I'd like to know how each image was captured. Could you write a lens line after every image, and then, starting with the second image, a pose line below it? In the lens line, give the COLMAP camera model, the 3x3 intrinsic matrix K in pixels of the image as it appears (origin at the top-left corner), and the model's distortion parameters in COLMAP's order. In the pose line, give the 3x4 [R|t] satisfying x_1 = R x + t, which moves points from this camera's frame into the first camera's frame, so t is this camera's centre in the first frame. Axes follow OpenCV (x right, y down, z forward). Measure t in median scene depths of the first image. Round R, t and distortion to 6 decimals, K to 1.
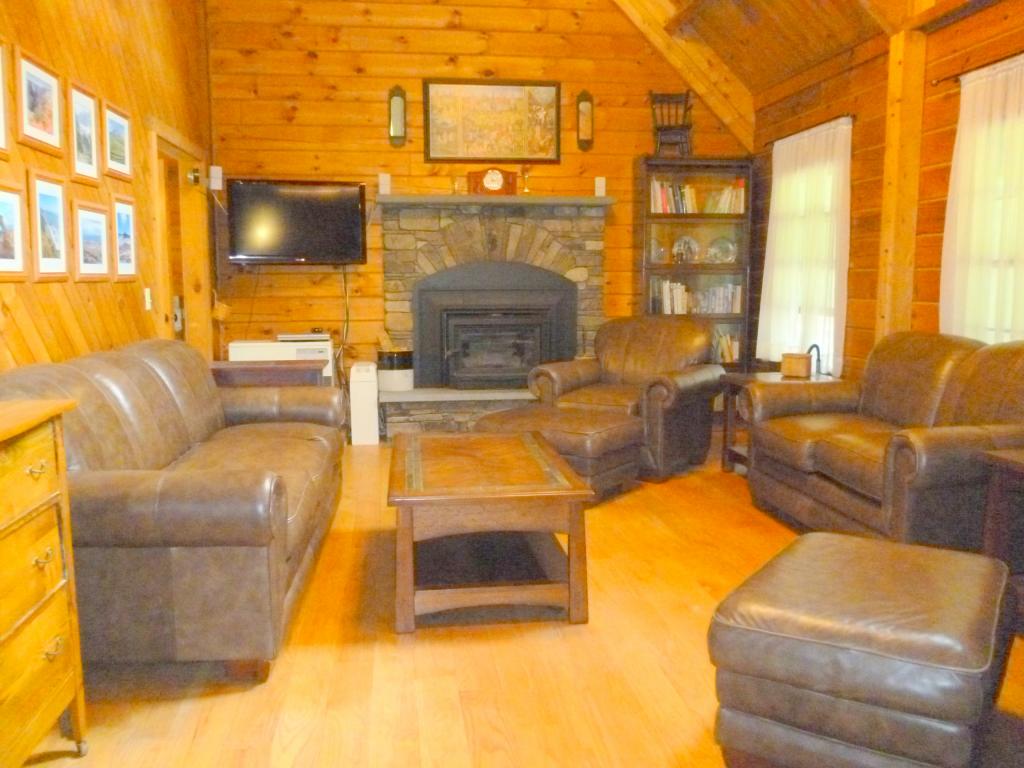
lens RADIAL K [[847.8, 0, 512.8], [0, 847.8, 379.4], [0, 0, 1]] dist [-0.029839, -0.004303]
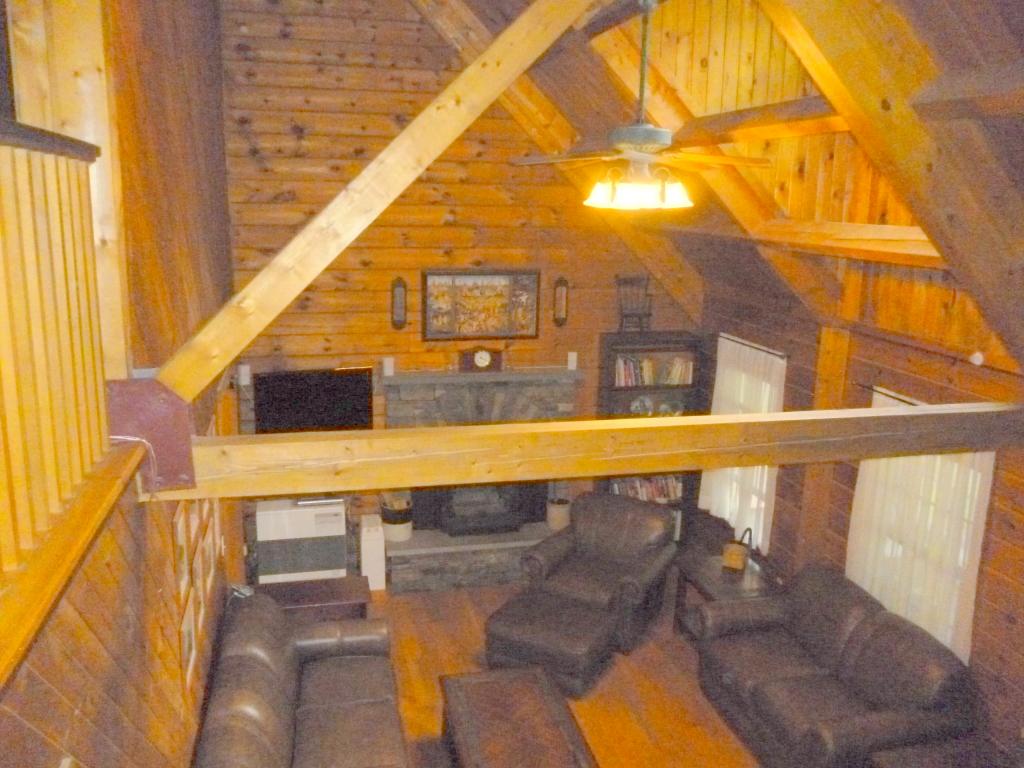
lens RADIAL K [[847.8, 0, 511.8], [0, 847.8, 385.4], [0, 0, 1]] dist [-0.029839, -0.004303]
pose [[0.994537, 0.003753, 0.104316, -0.102489], [-0.014249, 0.994880, 0.100057, -0.312873], [-0.103406, -0.100997, 0.989498, -0.150830]]
